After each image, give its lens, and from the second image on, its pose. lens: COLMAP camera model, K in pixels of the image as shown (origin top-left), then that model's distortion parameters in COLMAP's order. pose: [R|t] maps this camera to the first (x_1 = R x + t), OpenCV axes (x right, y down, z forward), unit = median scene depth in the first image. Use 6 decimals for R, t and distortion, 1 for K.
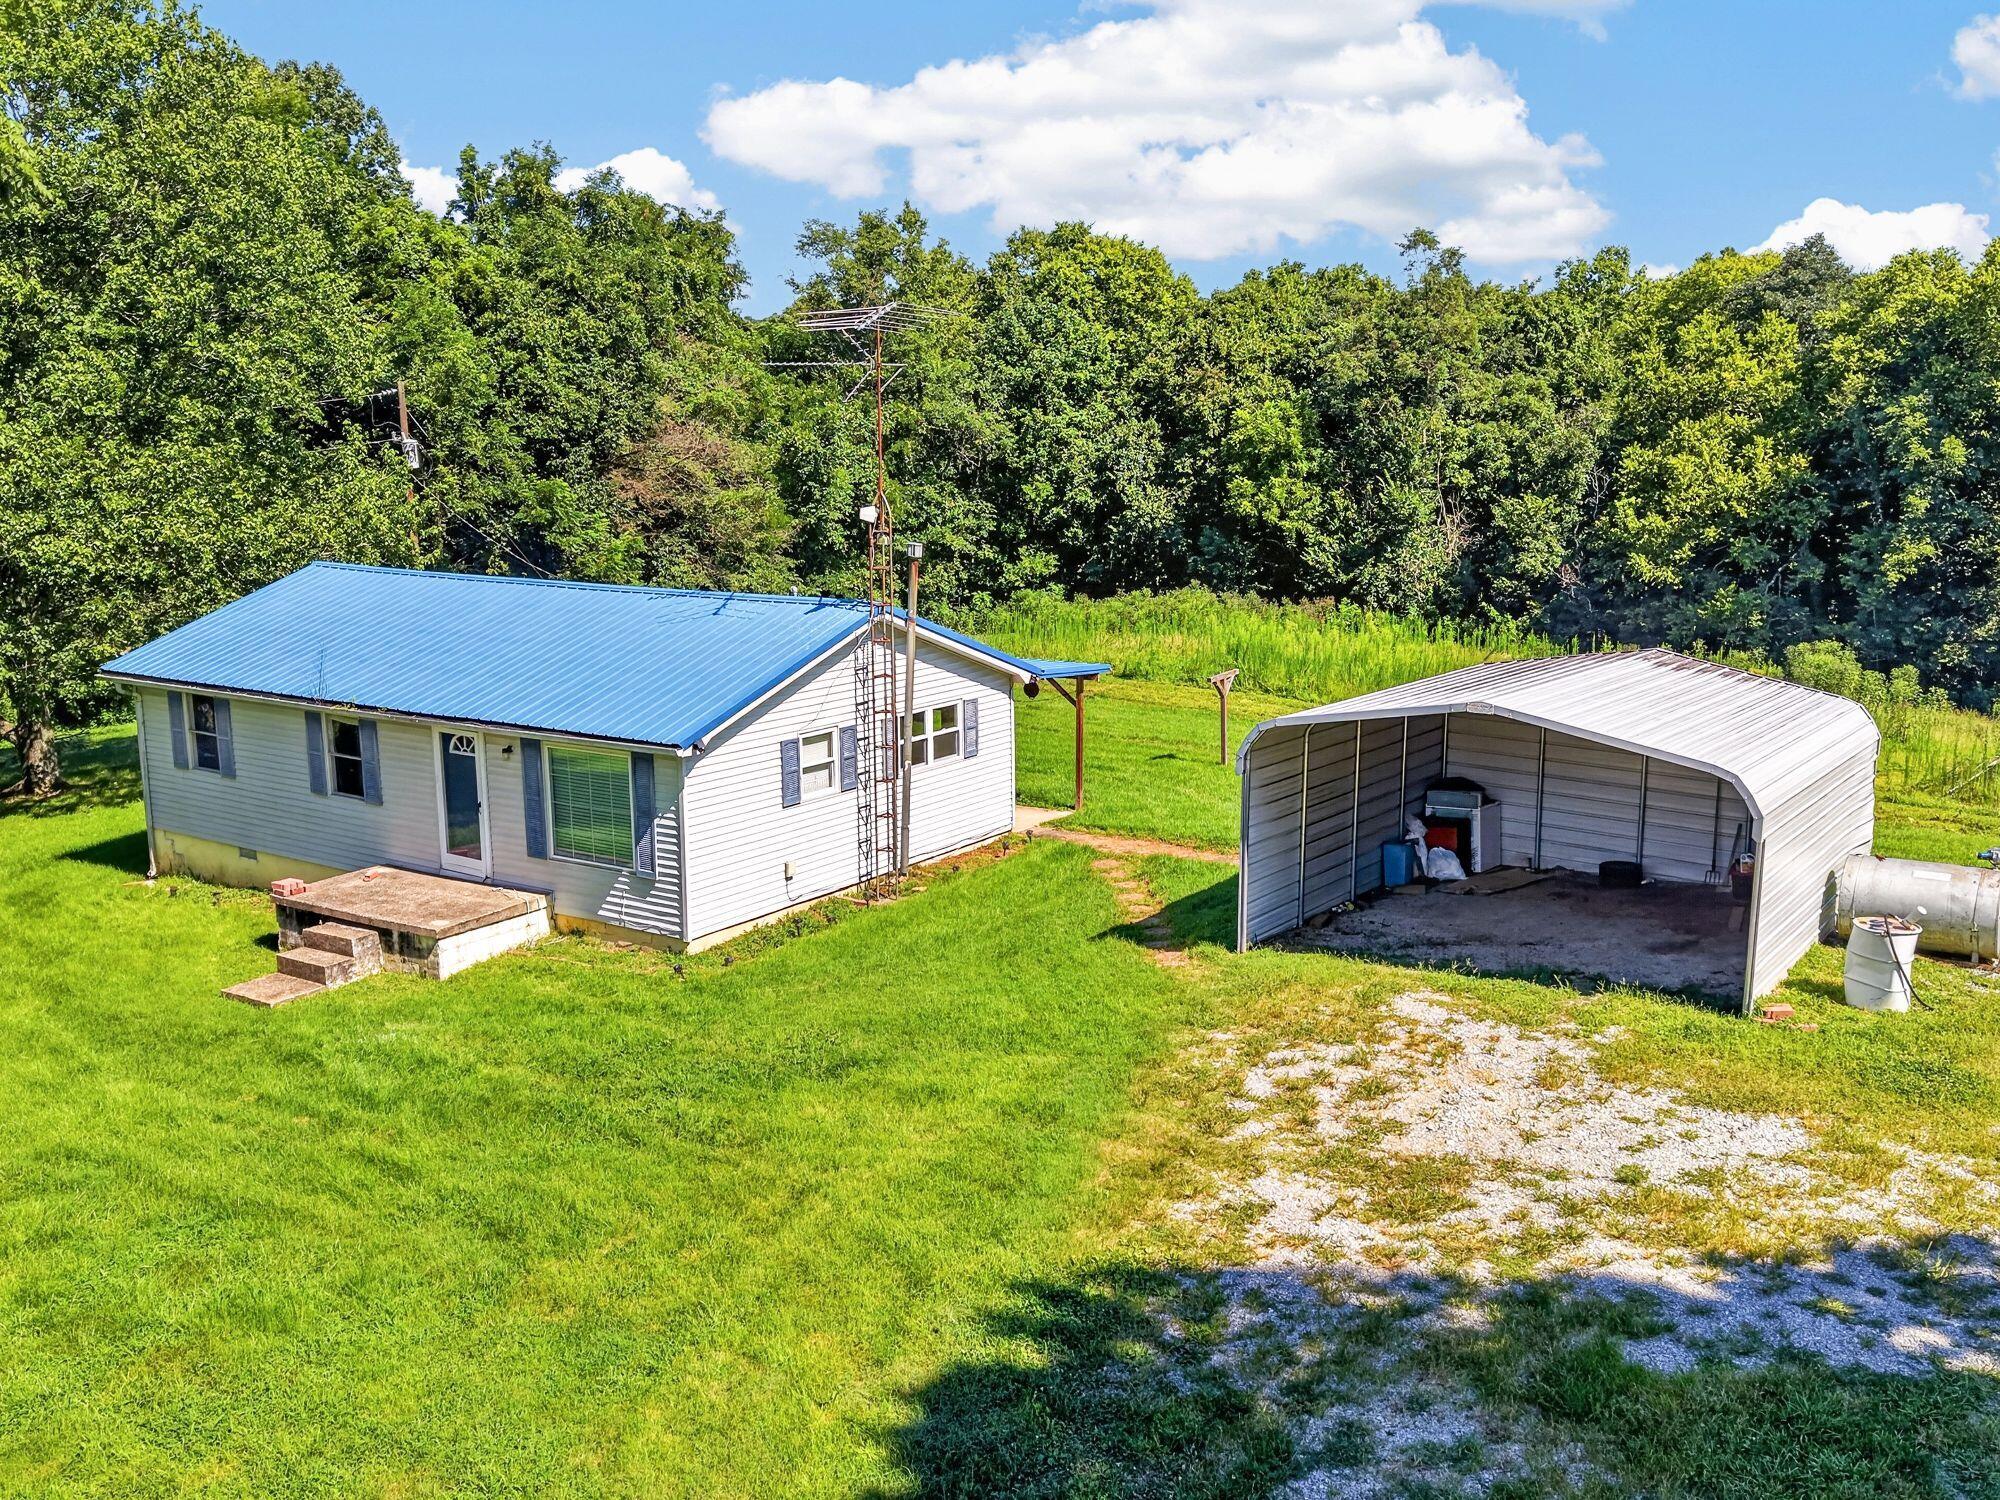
lens RADIAL K [[1774.2, 0, 974.6], [0, 1774.2, 777.6], [0, 0, 1]] dist [0.070330, -0.167520]
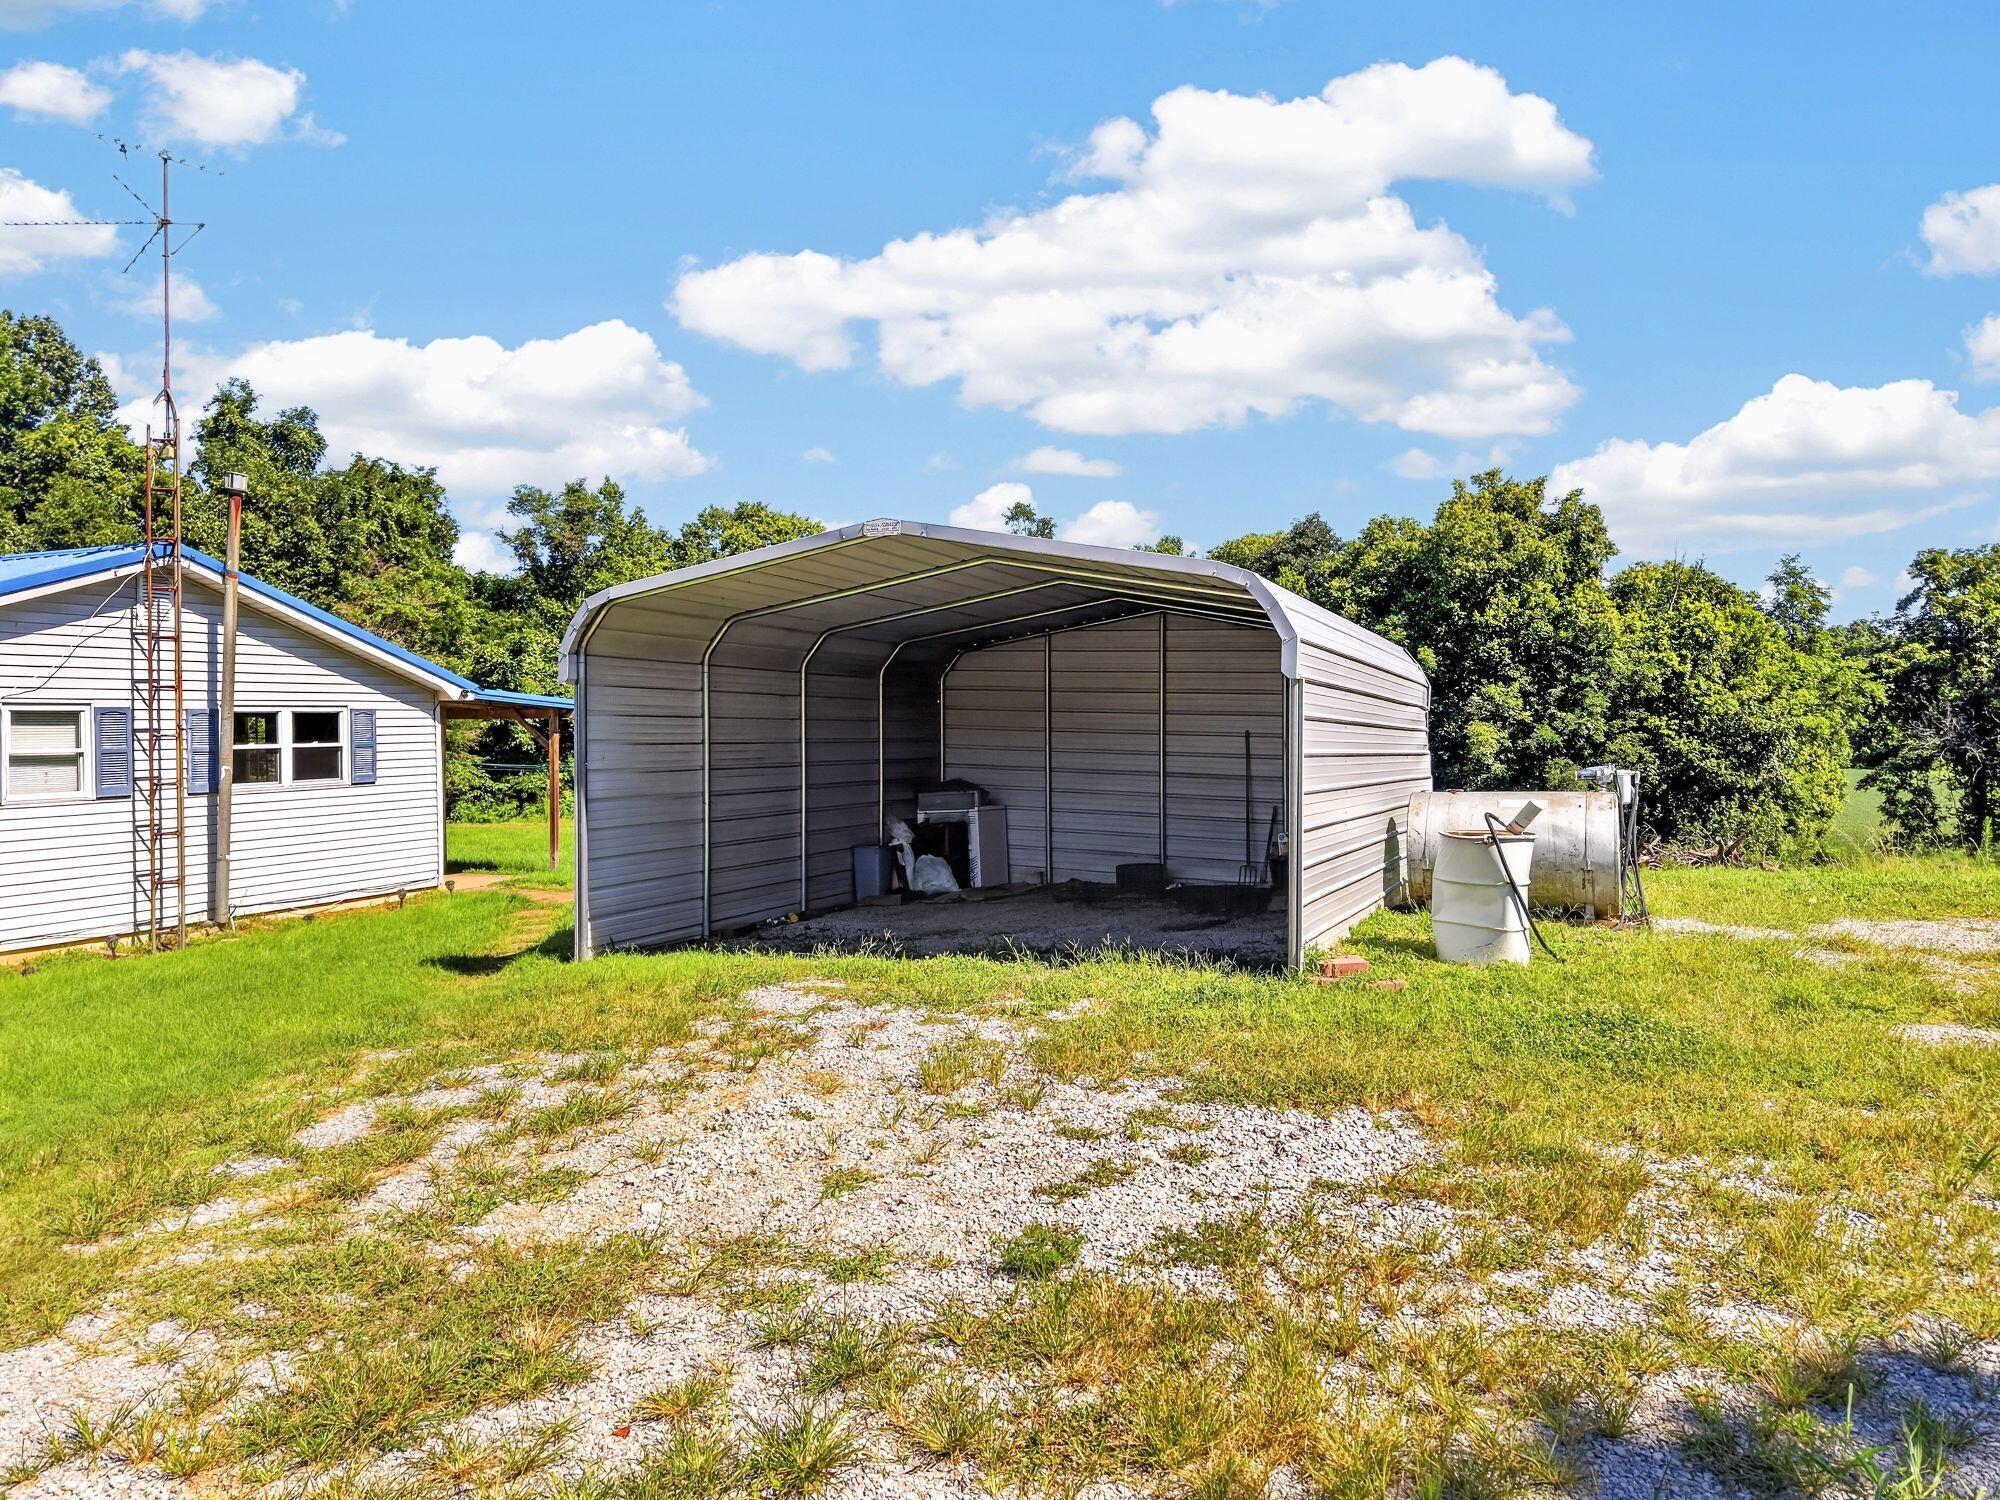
lens RADIAL K [[1364.0, 0, 1001.7], [0, 1364.0, 736.0], [0, 0, 1]] dist [0.045590, -0.045933]
pose [[0.979716, -0.000905, 0.200389, 0.045000], [0.036338, 0.984213, -0.173217, 0.024496], [-0.197068, 0.176985, 0.964282, 0.103850]]
